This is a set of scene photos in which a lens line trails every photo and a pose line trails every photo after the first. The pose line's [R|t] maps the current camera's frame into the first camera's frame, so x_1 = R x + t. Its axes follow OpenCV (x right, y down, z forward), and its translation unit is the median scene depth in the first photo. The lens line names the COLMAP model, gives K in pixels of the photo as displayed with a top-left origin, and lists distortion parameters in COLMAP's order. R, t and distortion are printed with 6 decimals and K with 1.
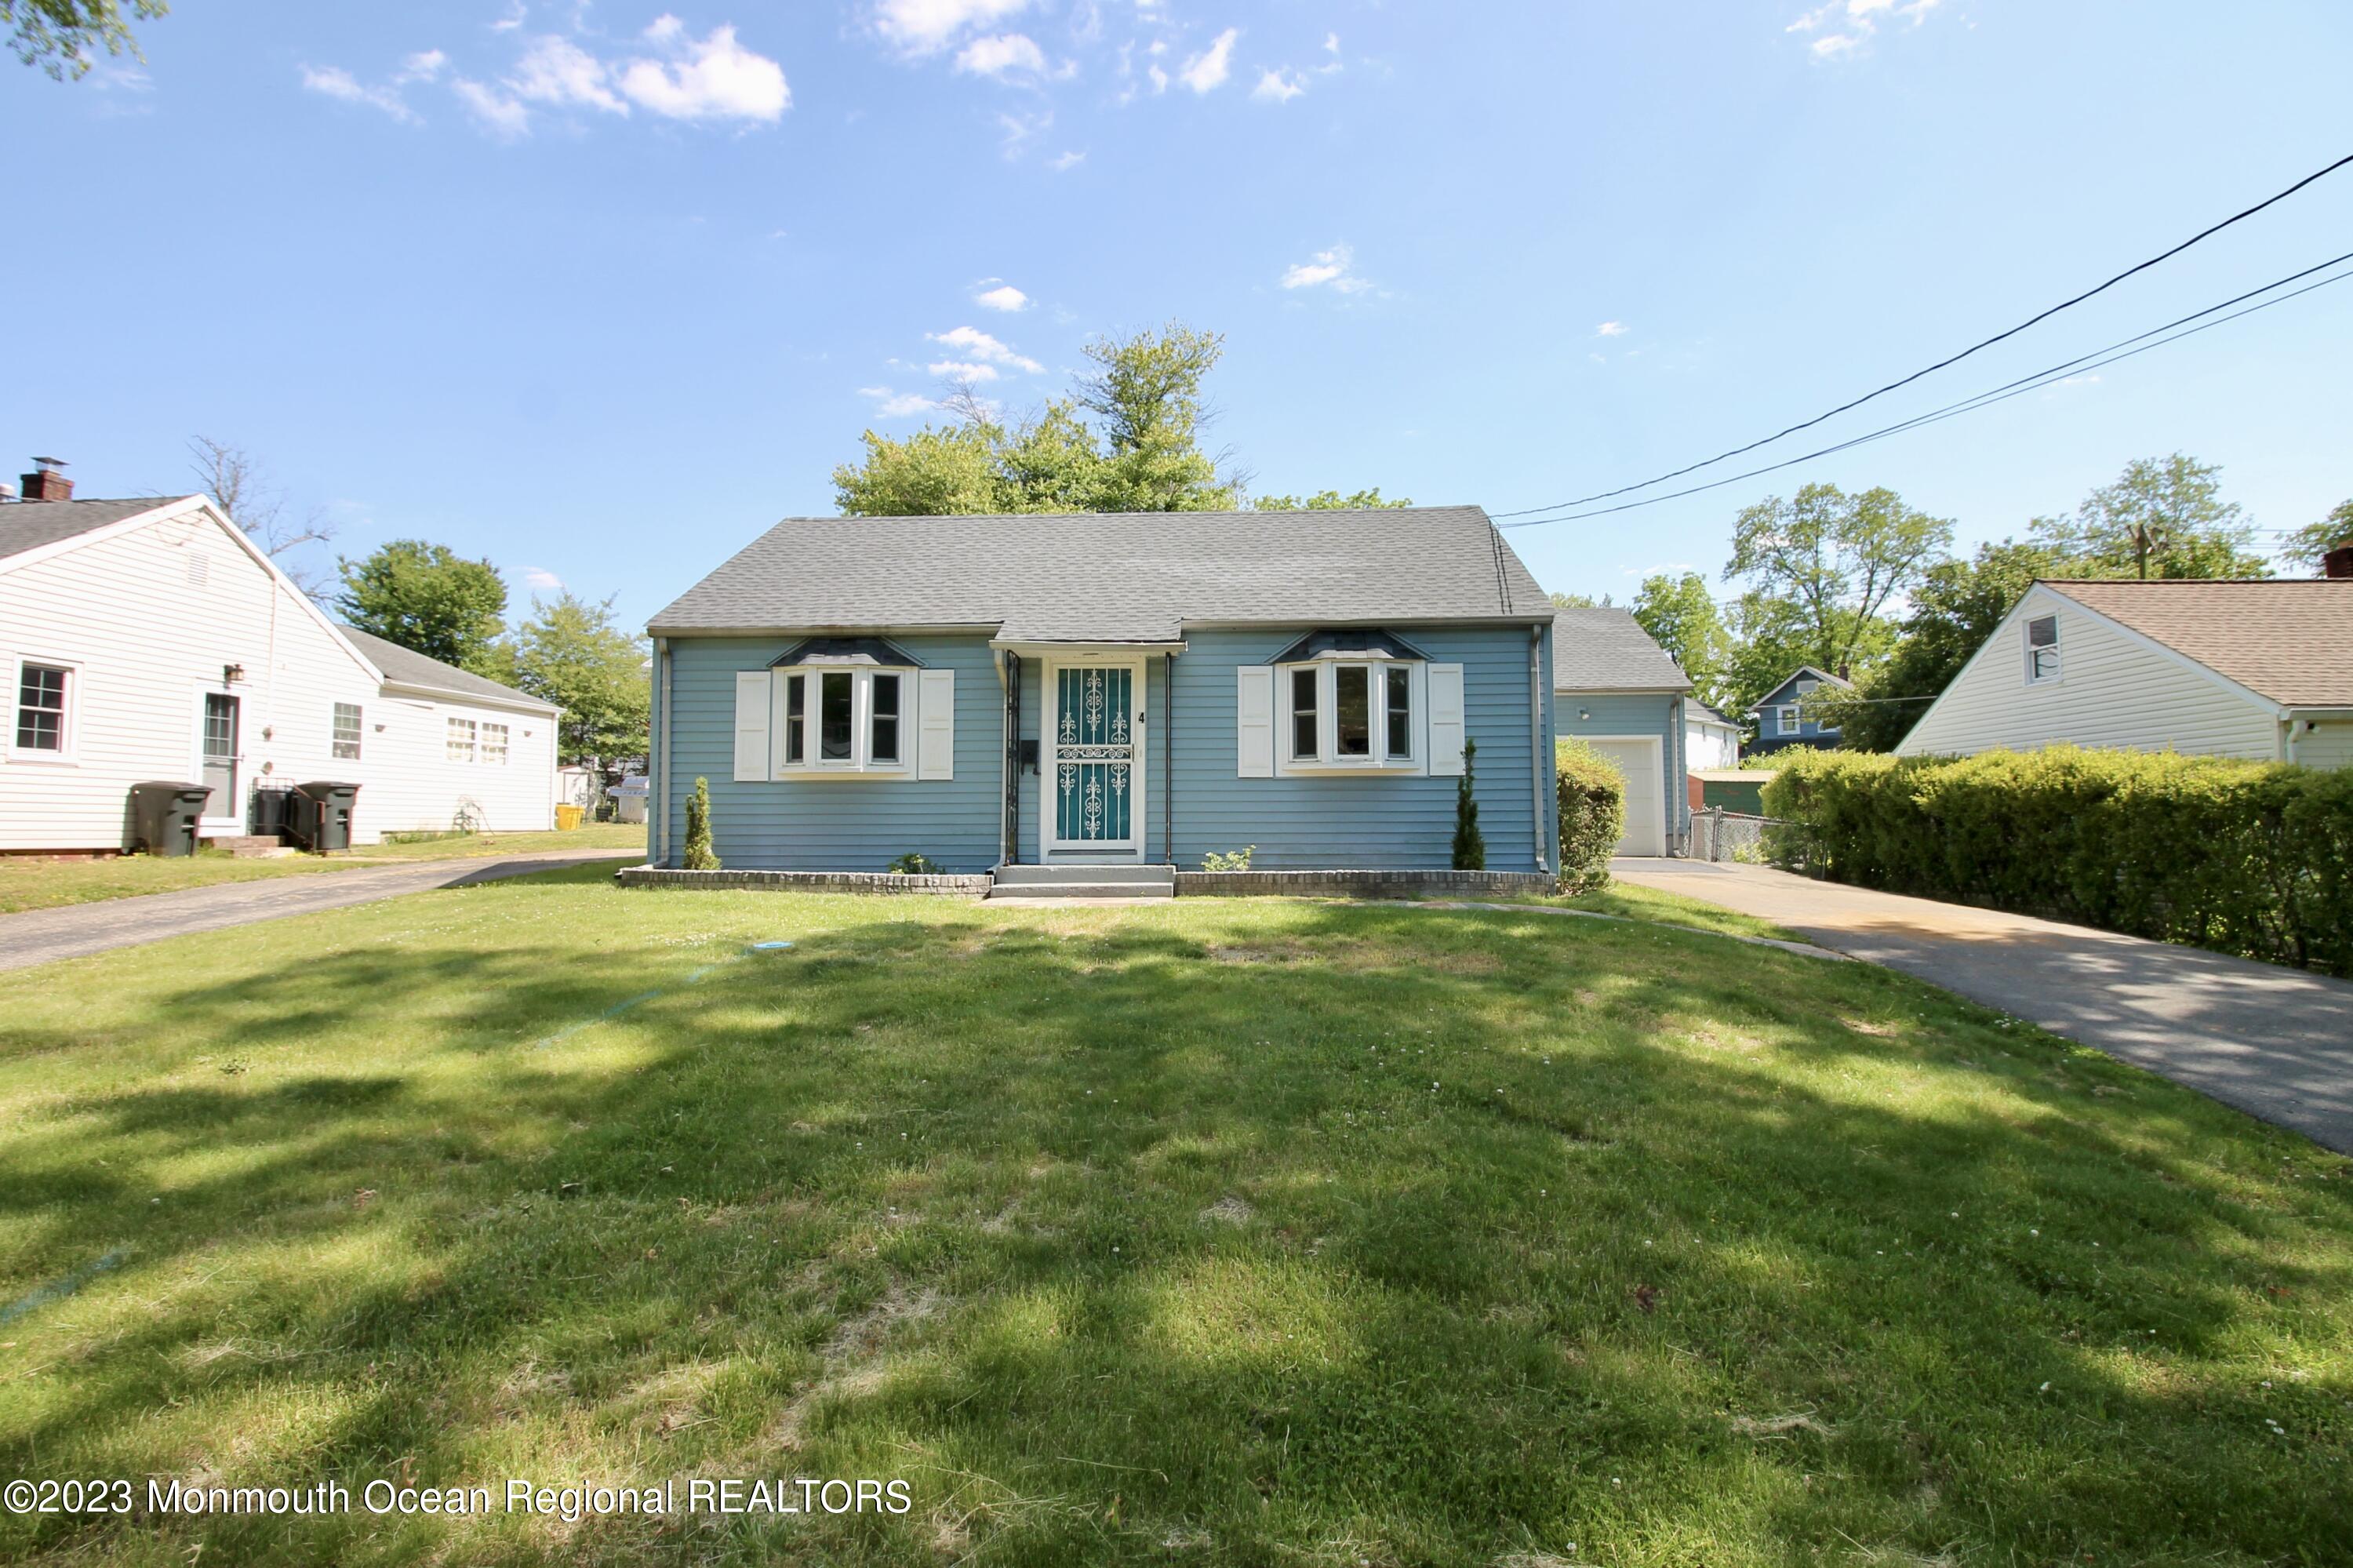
lens RADIAL K [[1161.7, 0, 1169.2], [0, 1161.7, 739.3], [0, 0, 1]] dist [-0.000732, -0.000057]
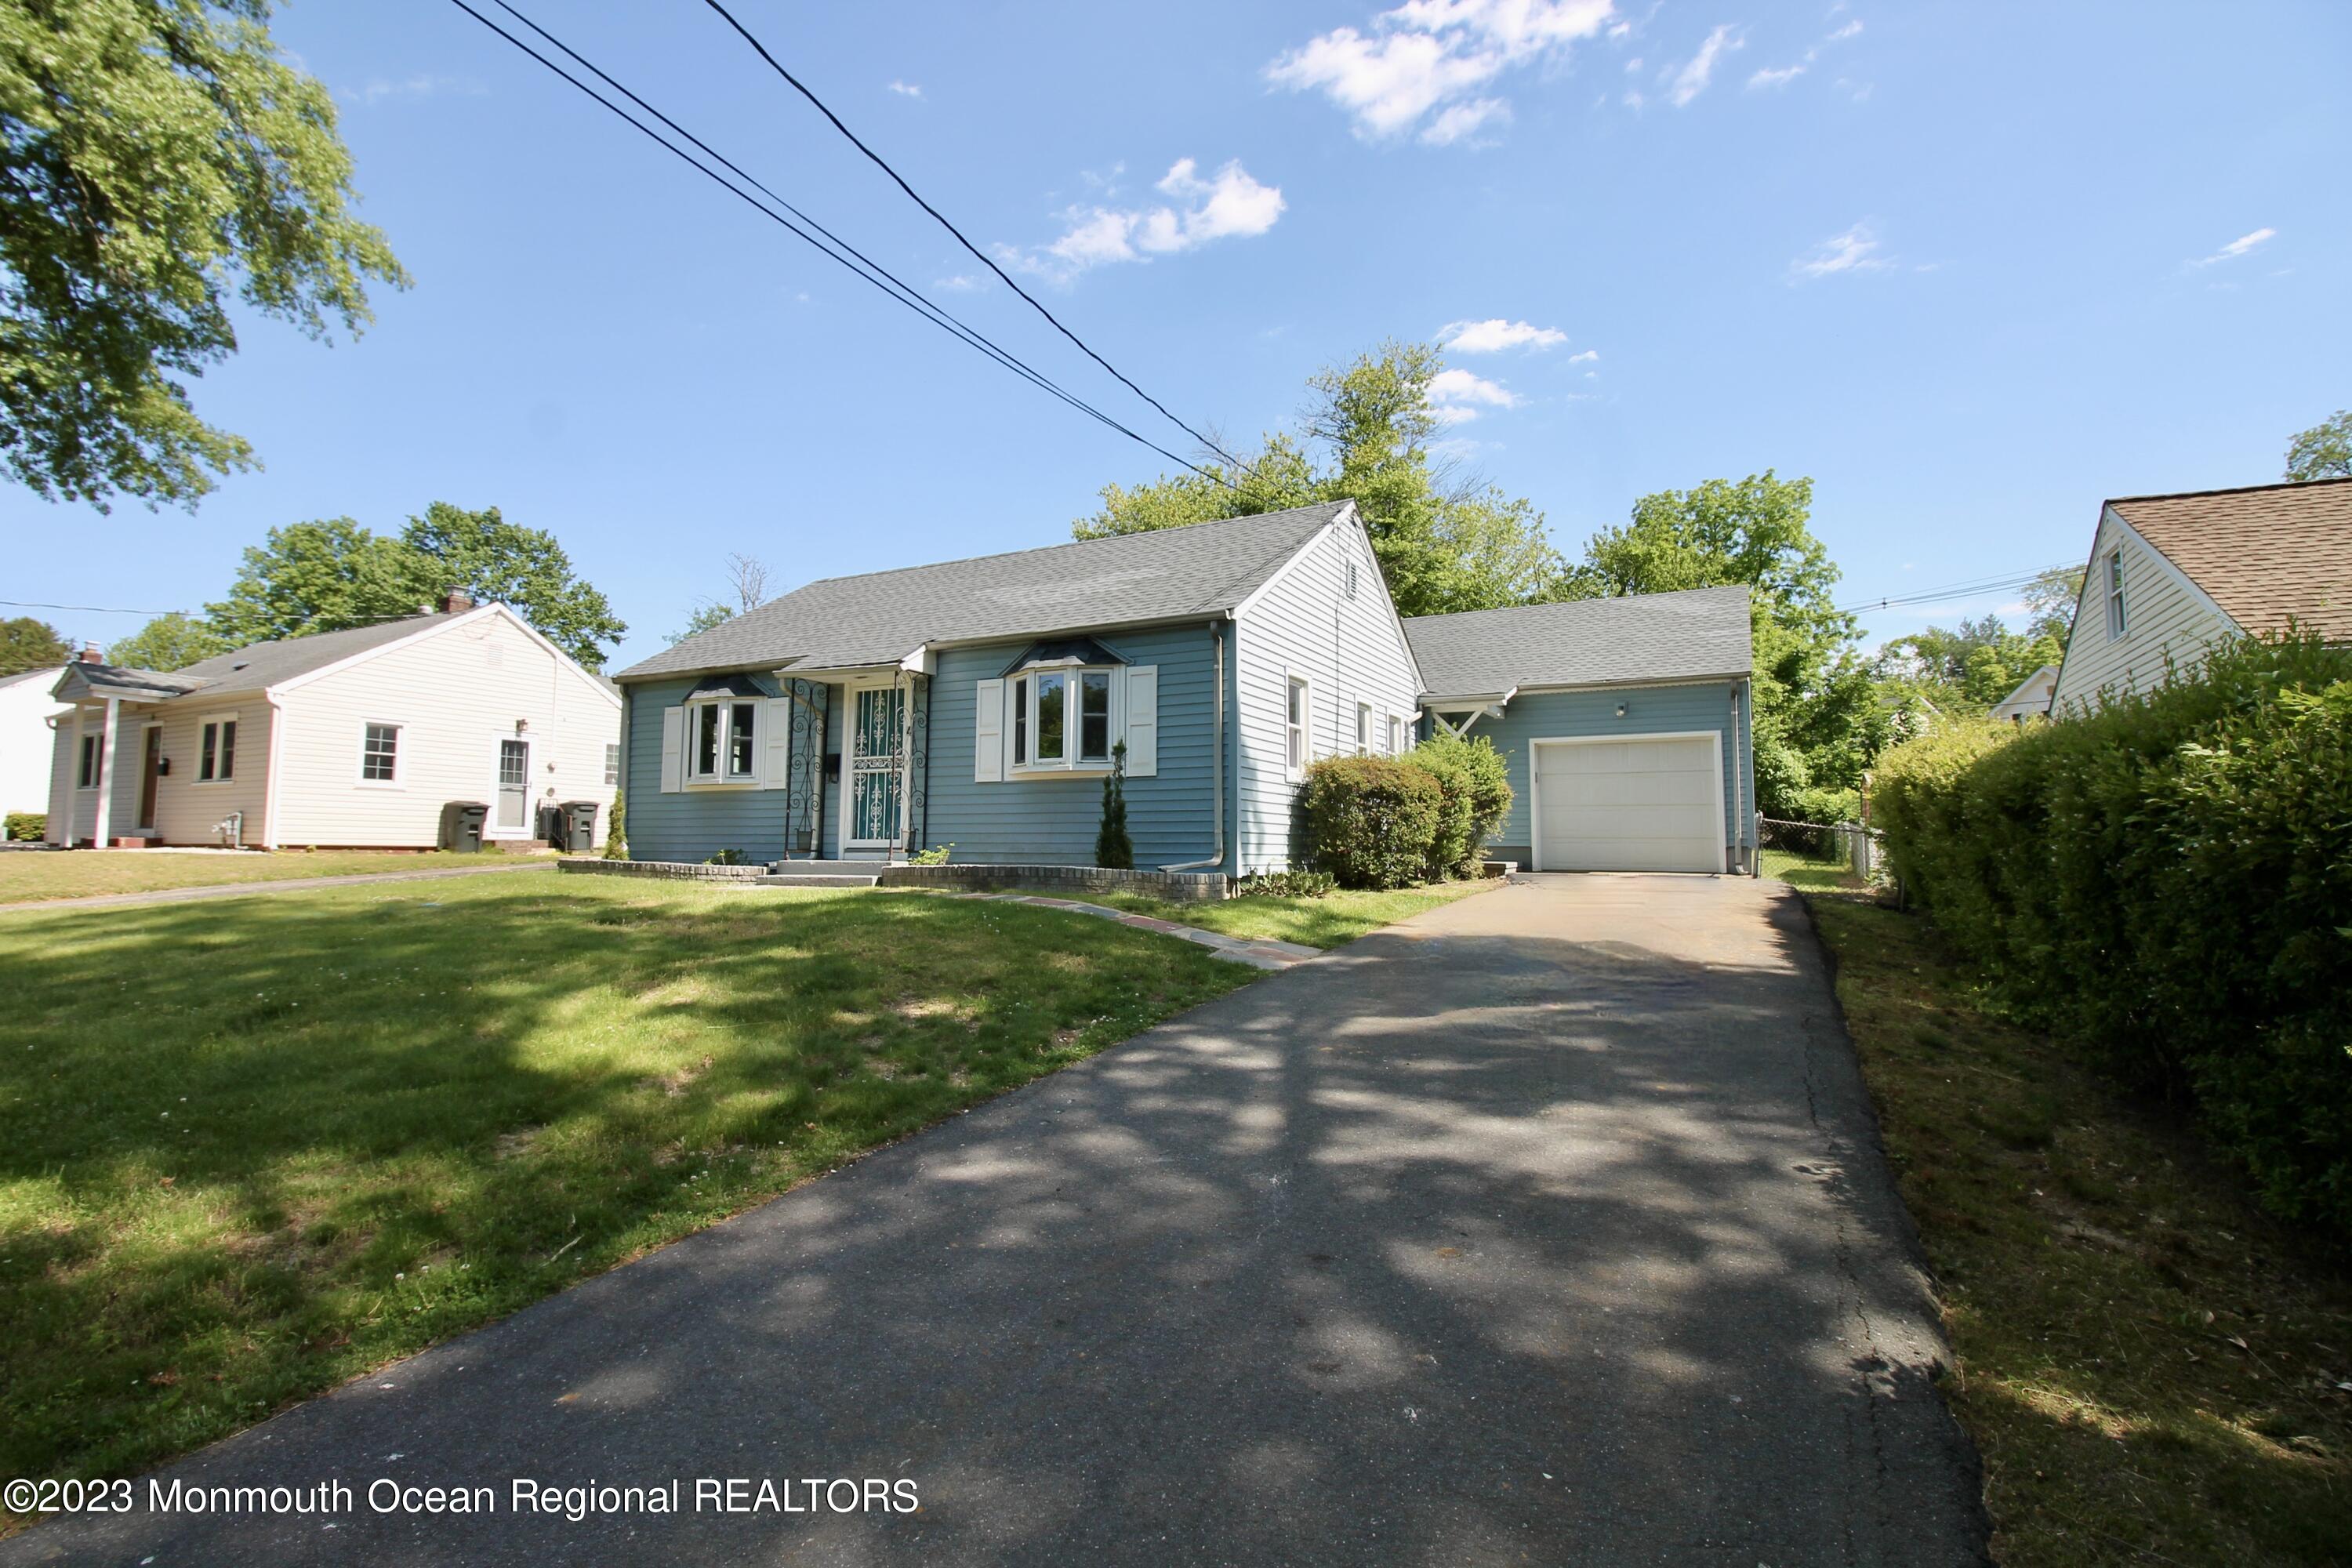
lens RADIAL K [[1132.9, 0, 1145.9], [0, 1132.9, 753.3], [0, 0, 1]] dist [0.014575, -0.000182]
pose [[0.897756, -0.030008, -0.439470, 0.663408], [0.024799, 0.999538, -0.017592, 0.027951], [0.439795, 0.004895, 0.898085, 0.111499]]
